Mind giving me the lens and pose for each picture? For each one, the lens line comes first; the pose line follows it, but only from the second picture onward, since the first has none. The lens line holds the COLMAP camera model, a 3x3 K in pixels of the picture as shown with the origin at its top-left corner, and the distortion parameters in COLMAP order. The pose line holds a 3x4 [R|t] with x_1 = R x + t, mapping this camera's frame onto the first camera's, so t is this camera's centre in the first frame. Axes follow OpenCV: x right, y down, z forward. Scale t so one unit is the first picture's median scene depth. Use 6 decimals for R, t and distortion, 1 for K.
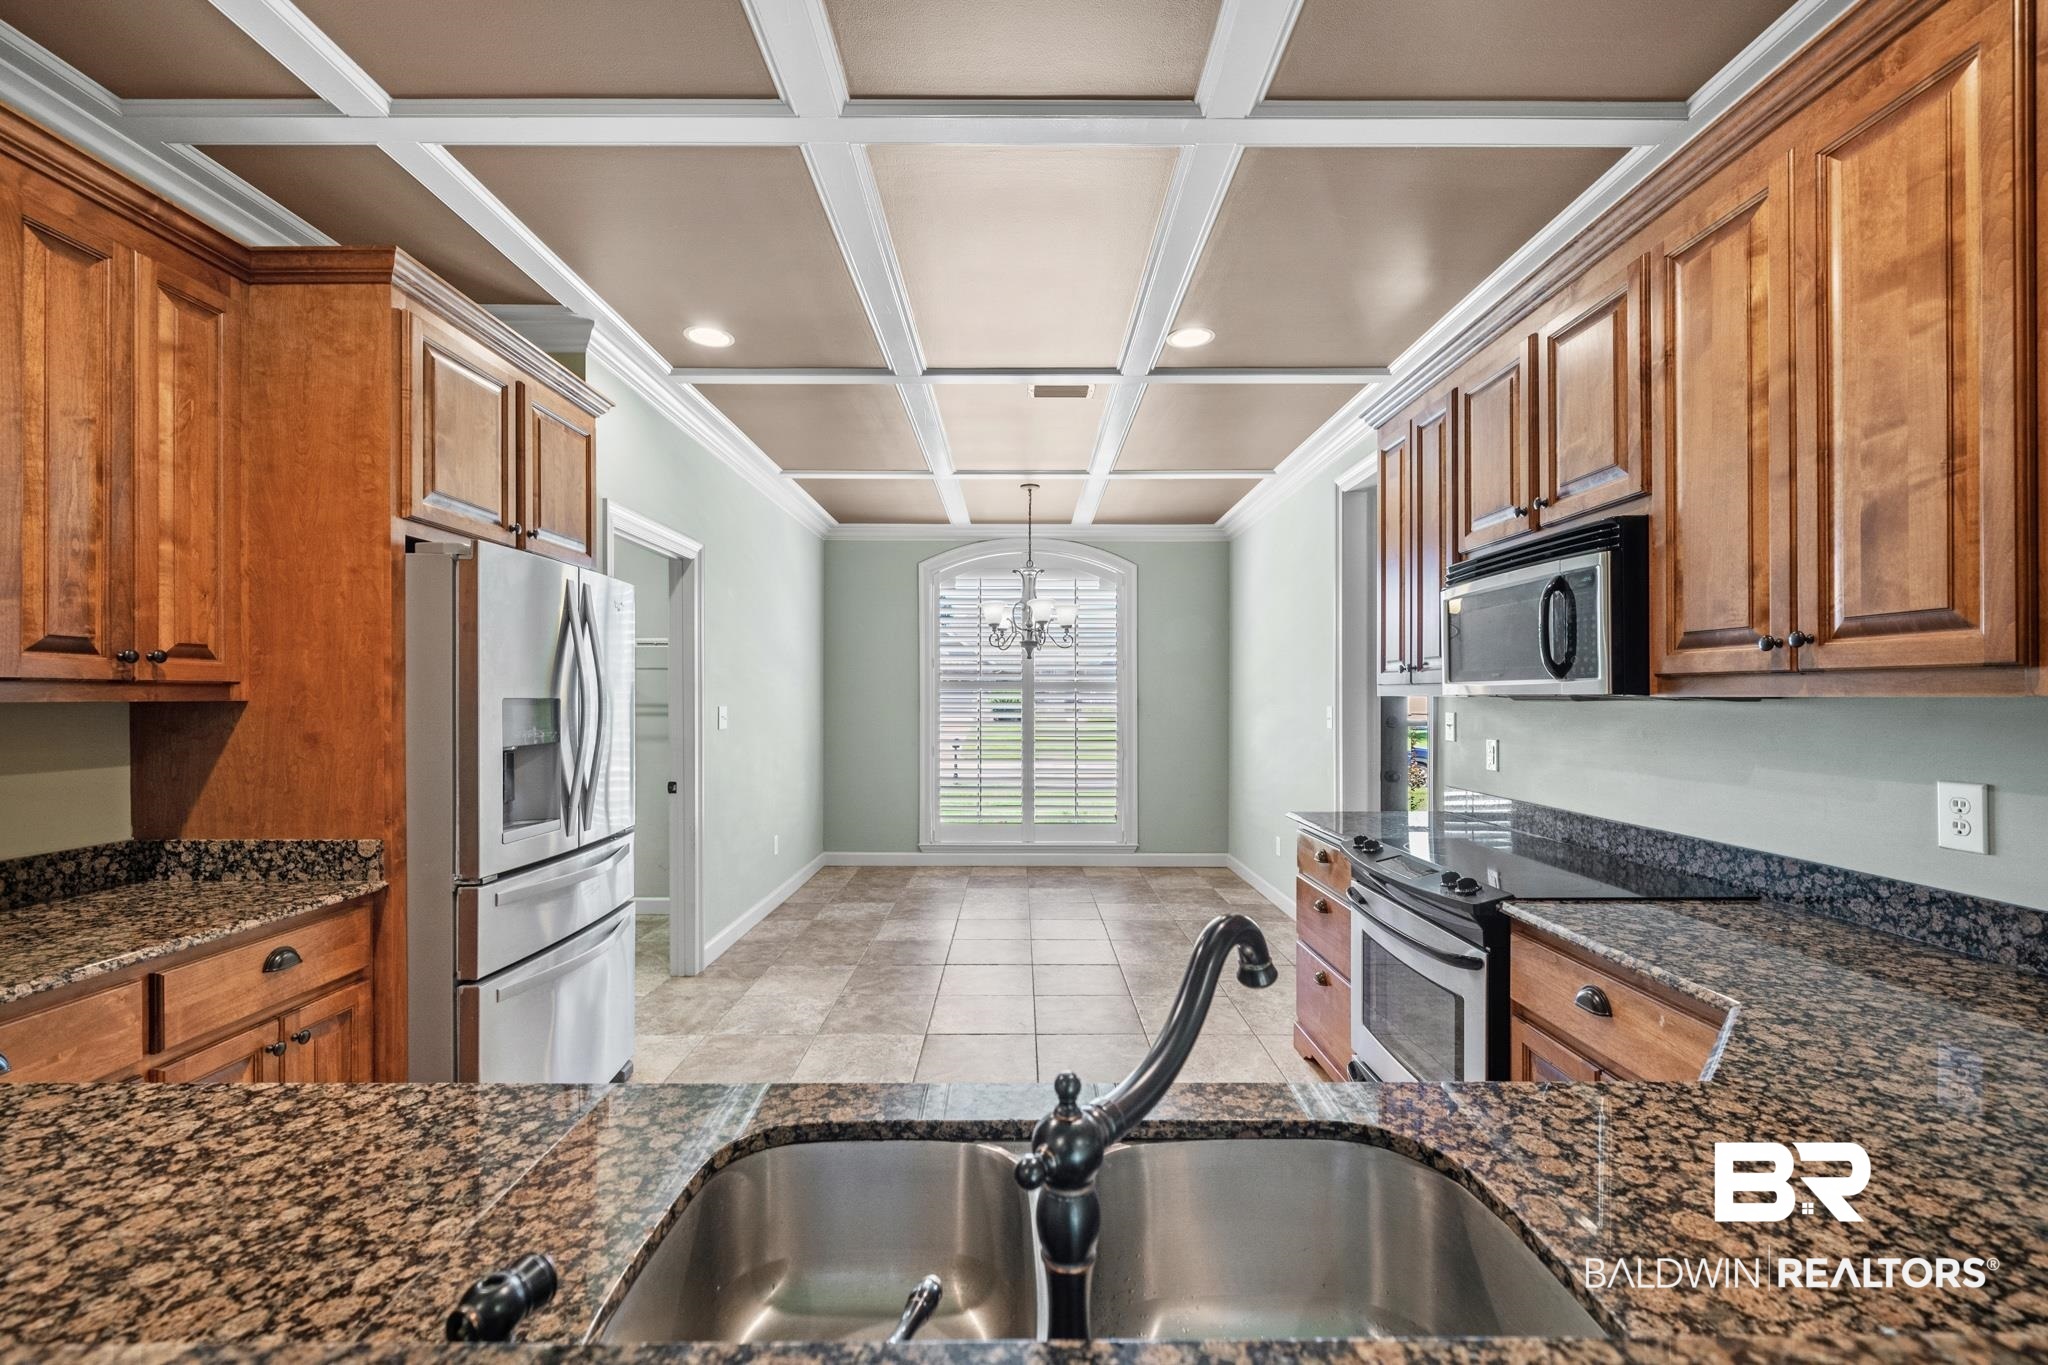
lens RADIAL K [[843.8, 0, 1020.8], [0, 843.8, 694.6], [0, 0, 1]] dist [-0.000786, -0.000429]
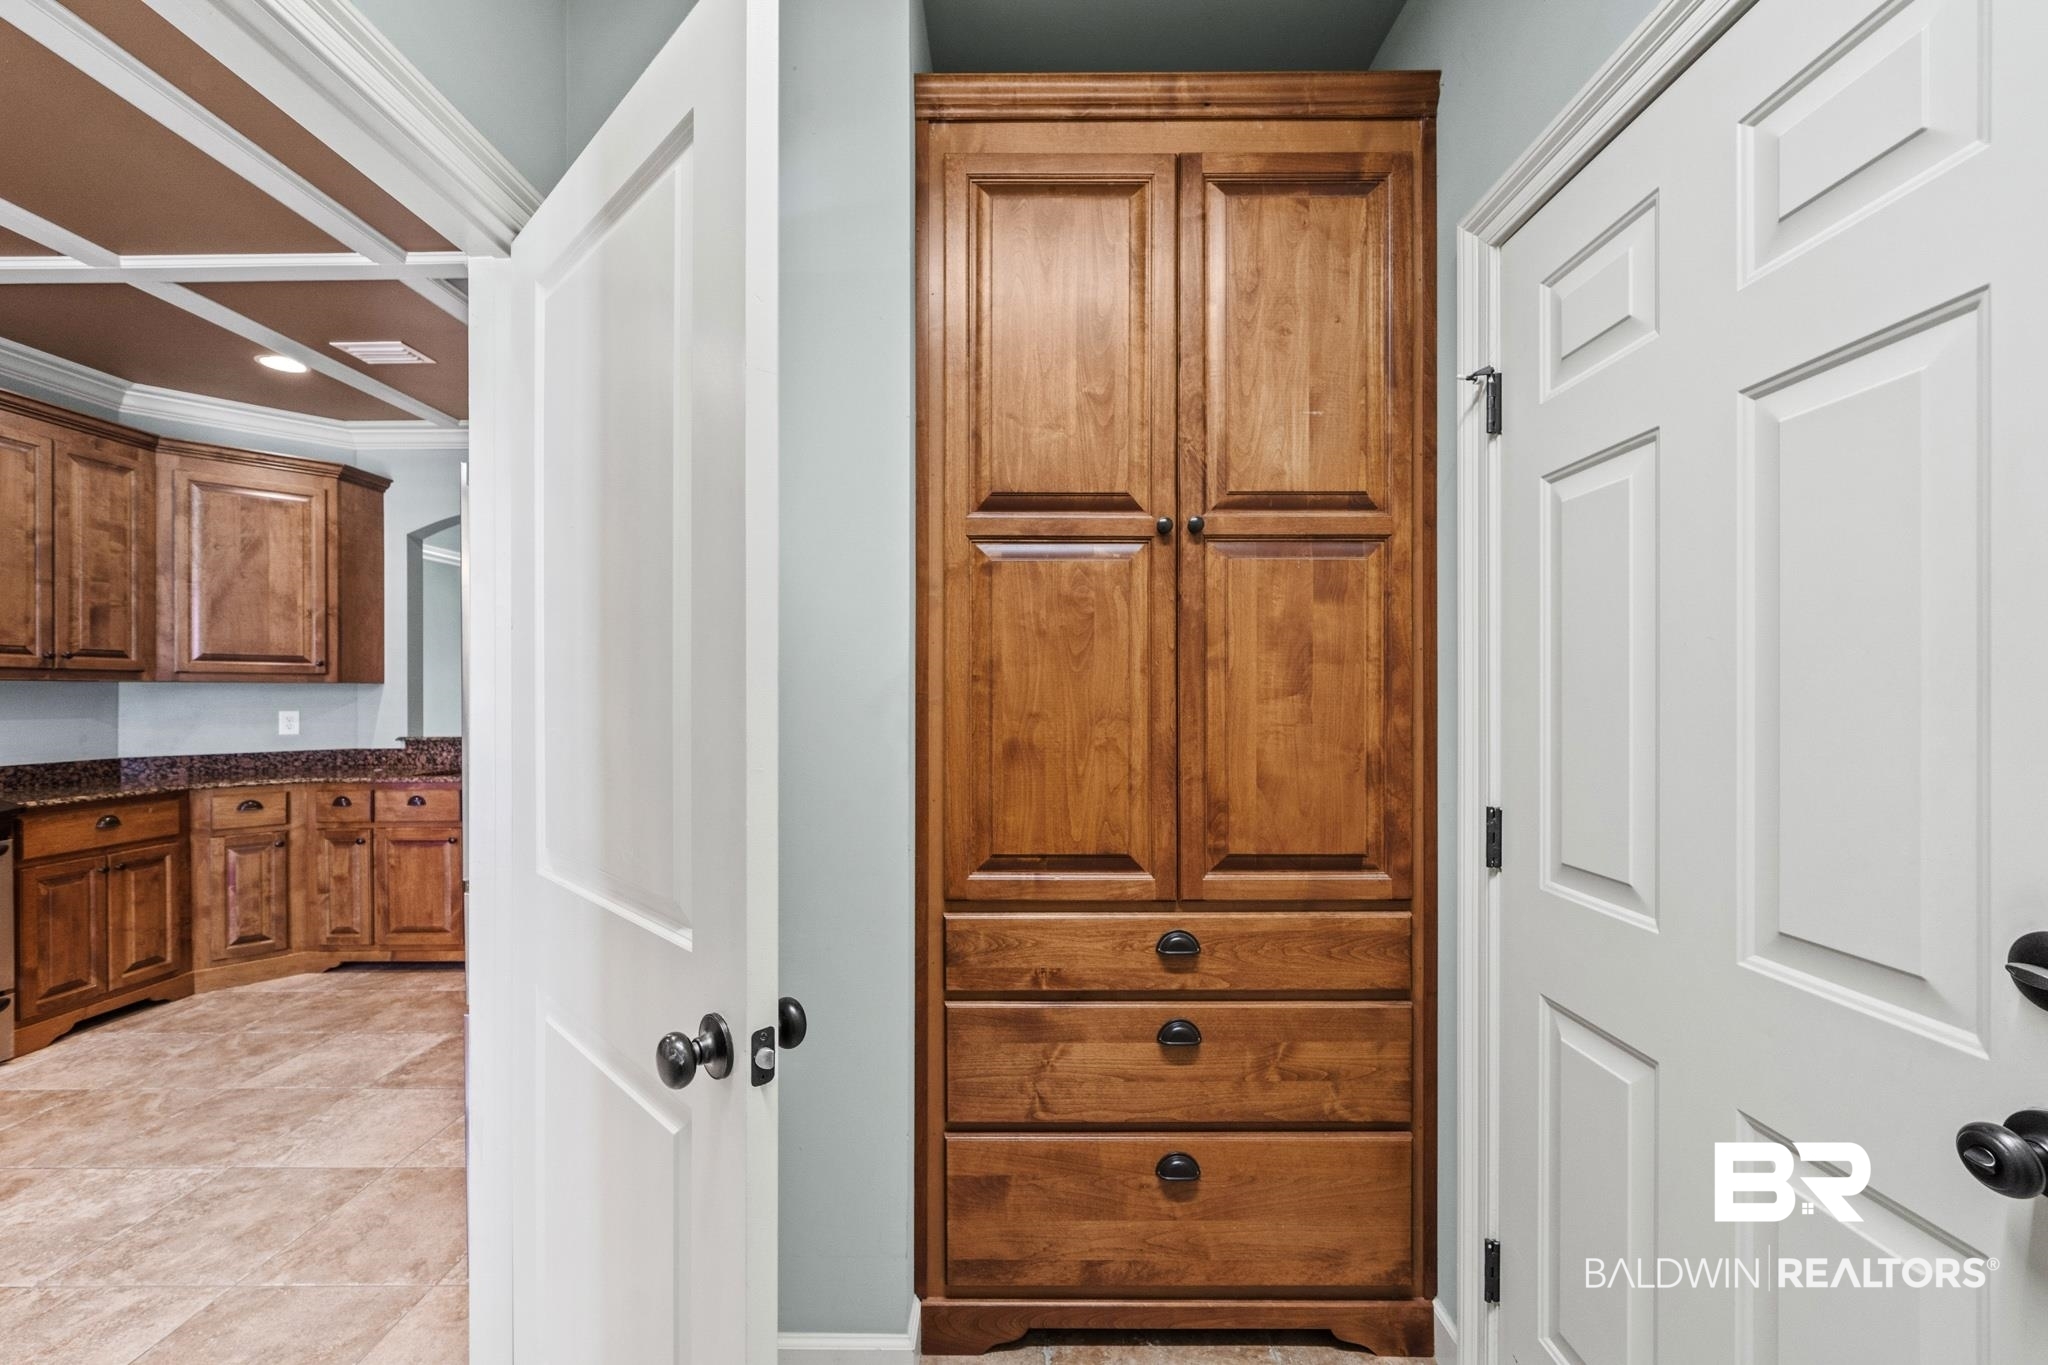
lens RADIAL K [[801.0, 0, 1019.8], [0, 801.0, 697.1], [0, 0, 1]] dist [-0.000185, -0.000079]
pose [[-0.999978, 0.003511, 0.005563, -1.189222], [0.003517, 0.999993, 0.001214, 0.038693], [-0.005559, 0.001234, -0.999984, 2.192435]]
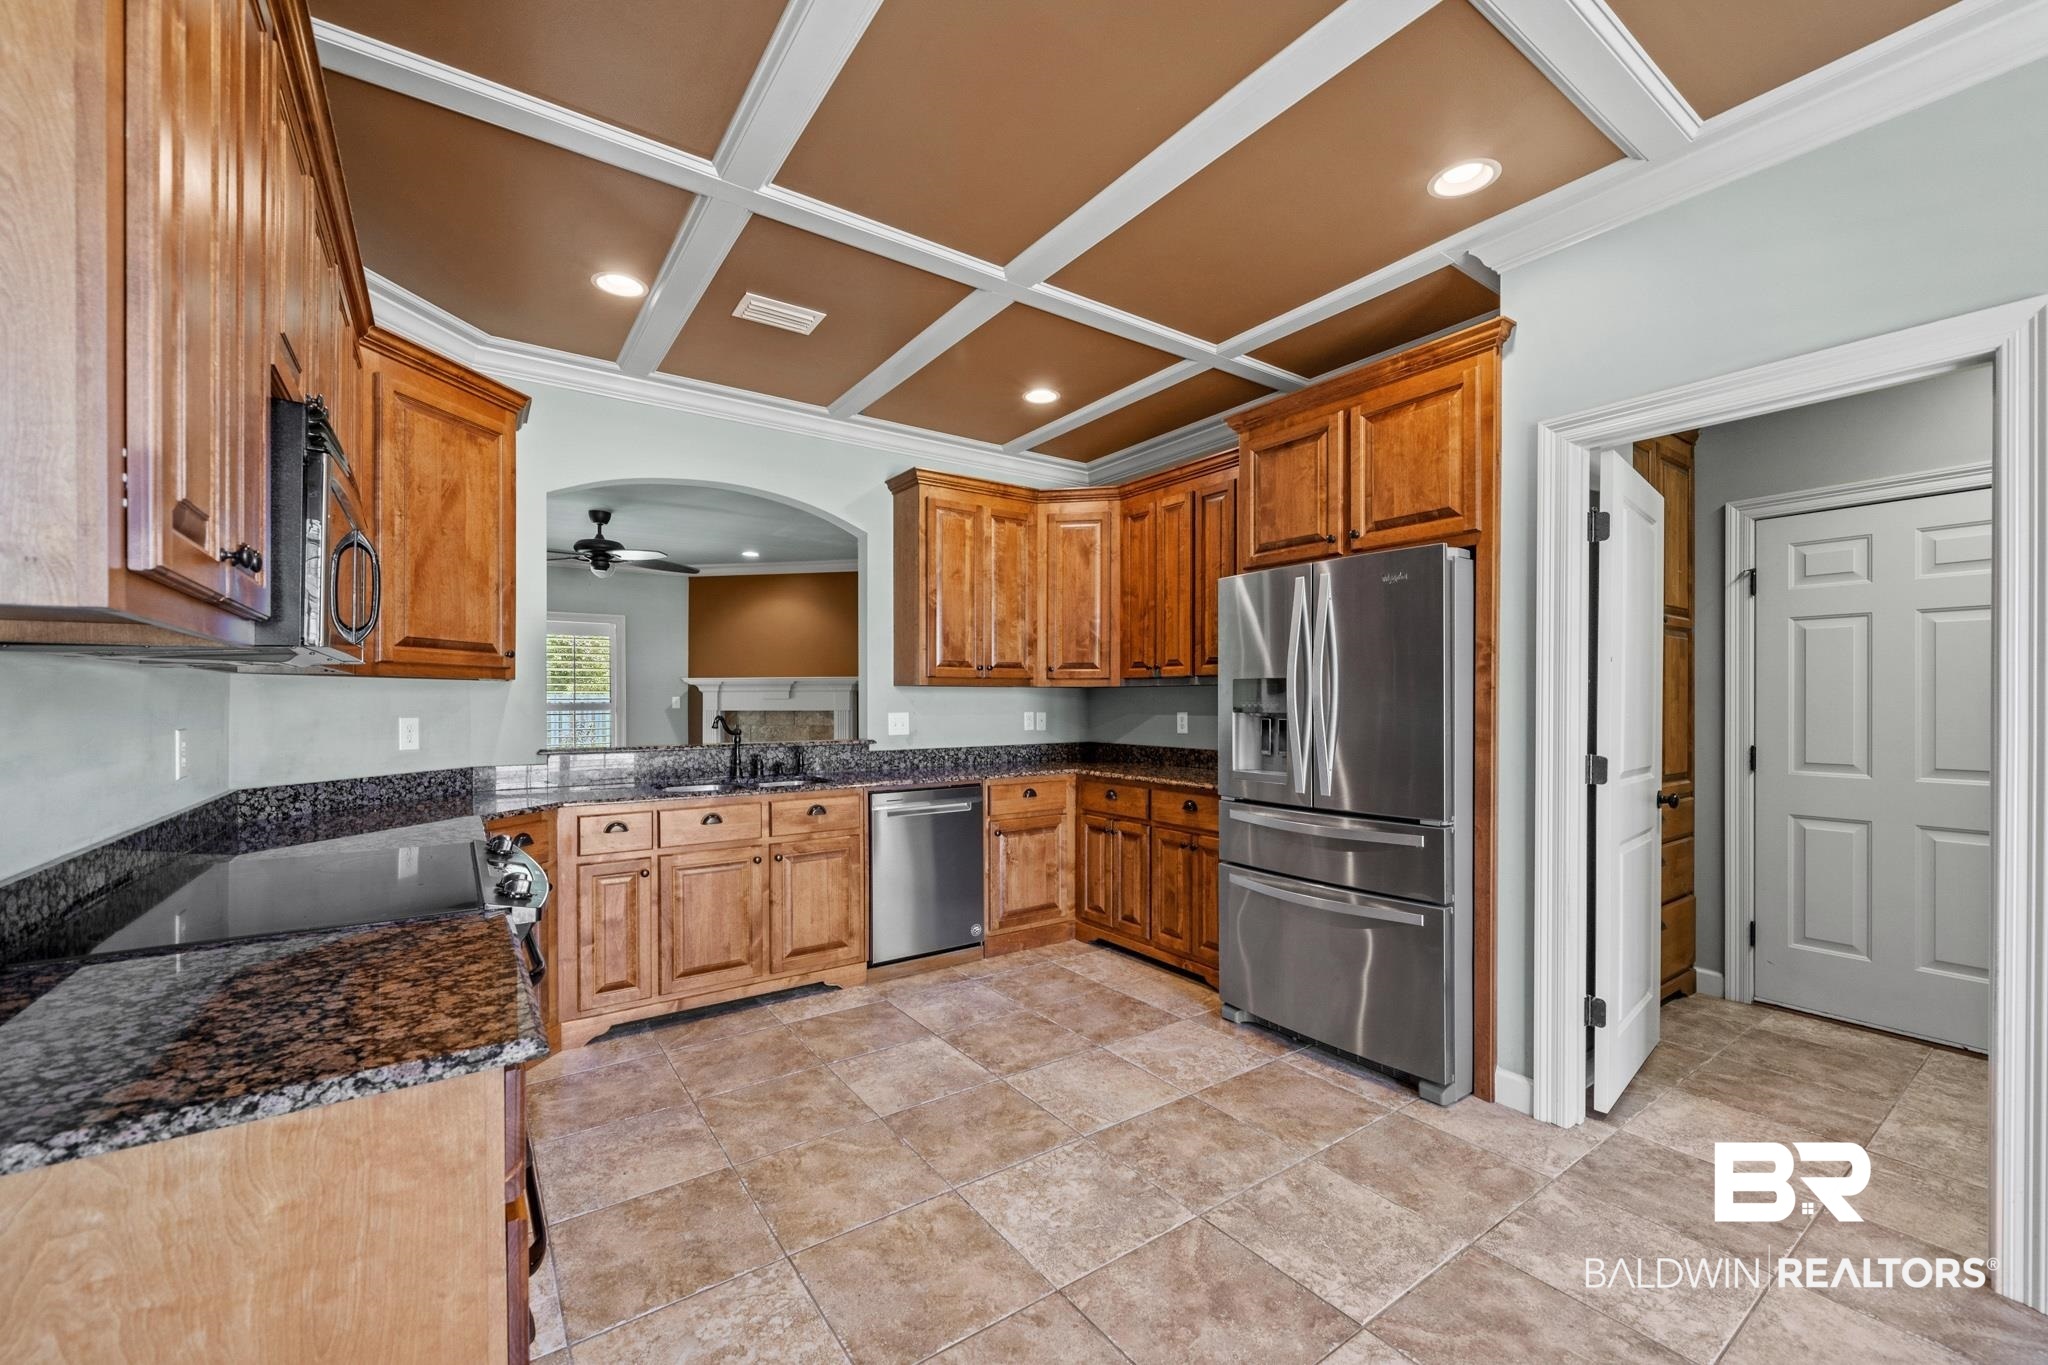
lens RADIAL K [[808.1, 0, 1014.7], [0, 808.1, 701.4], [0, 0, 1]] dist [-0.000903, -0.000313]
pose [[-0.821674, 0.000037, -0.569957, 0.527558], [0.000201, 1.000000, -0.000225, 0.041320], [0.569957, -0.000300, -0.821674, 2.030986]]
